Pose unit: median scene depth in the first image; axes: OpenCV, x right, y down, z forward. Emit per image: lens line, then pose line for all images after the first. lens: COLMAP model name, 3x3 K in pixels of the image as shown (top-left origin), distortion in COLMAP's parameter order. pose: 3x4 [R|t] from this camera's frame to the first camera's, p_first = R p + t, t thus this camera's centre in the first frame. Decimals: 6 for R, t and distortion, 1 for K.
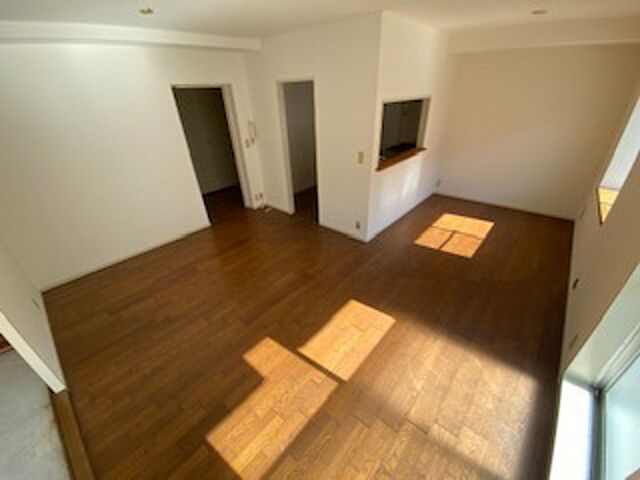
lens RADIAL K [[262.1, 0, 320.0], [0, 262.1, 240.0], [0, 0, 1]] dist [0.039029, -0.027572]
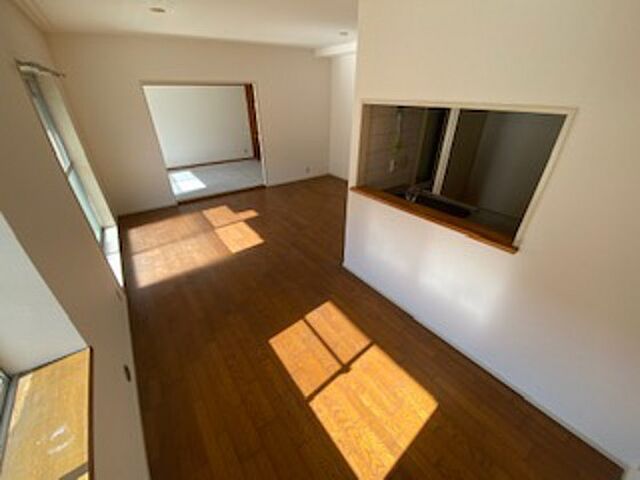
lens RADIAL K [[262.1, 0, 320.0], [0, 262.1, 240.0], [0, 0, 1]] dist [0.039029, -0.027572]
pose [[-0.229687, 0.512859, -0.827176, 1.247122], [-0.476290, 0.681944, 0.555068, -0.709358], [0.848759, 0.521467, 0.087635, 1.186744]]
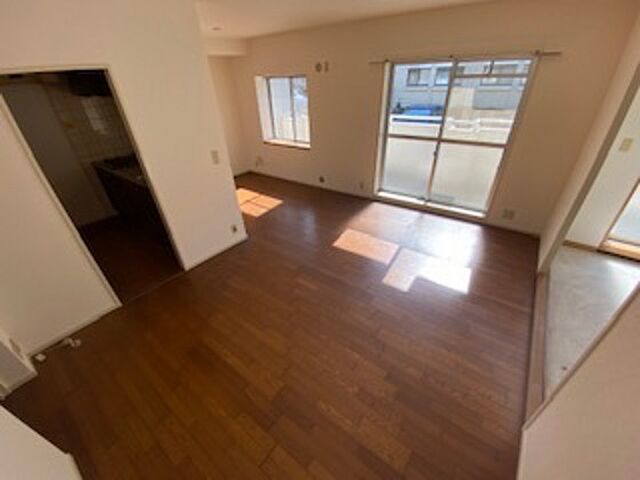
lens RADIAL K [[262.1, 0, 320.0], [0, 262.1, 240.0], [0, 0, 1]] dist [0.039029, -0.027572]
pose [[-0.086413, -0.486970, 0.869134, -1.023031], [0.528462, 0.717142, 0.454352, -0.419756], [-0.844548, 0.498566, 0.195374, 0.831963]]
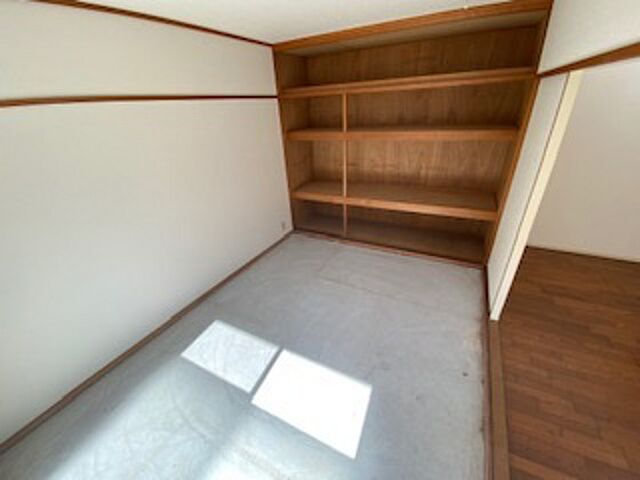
lens RADIAL K [[262.1, 0, 320.0], [0, 262.1, 240.0], [0, 0, 1]] dist [0.039029, -0.027572]
pose [[0.242706, 0.477004, -0.844725, -0.233409], [-0.439929, 0.830196, 0.342400, 0.149260], [0.864613, 0.288517, 0.411341, -0.245450]]
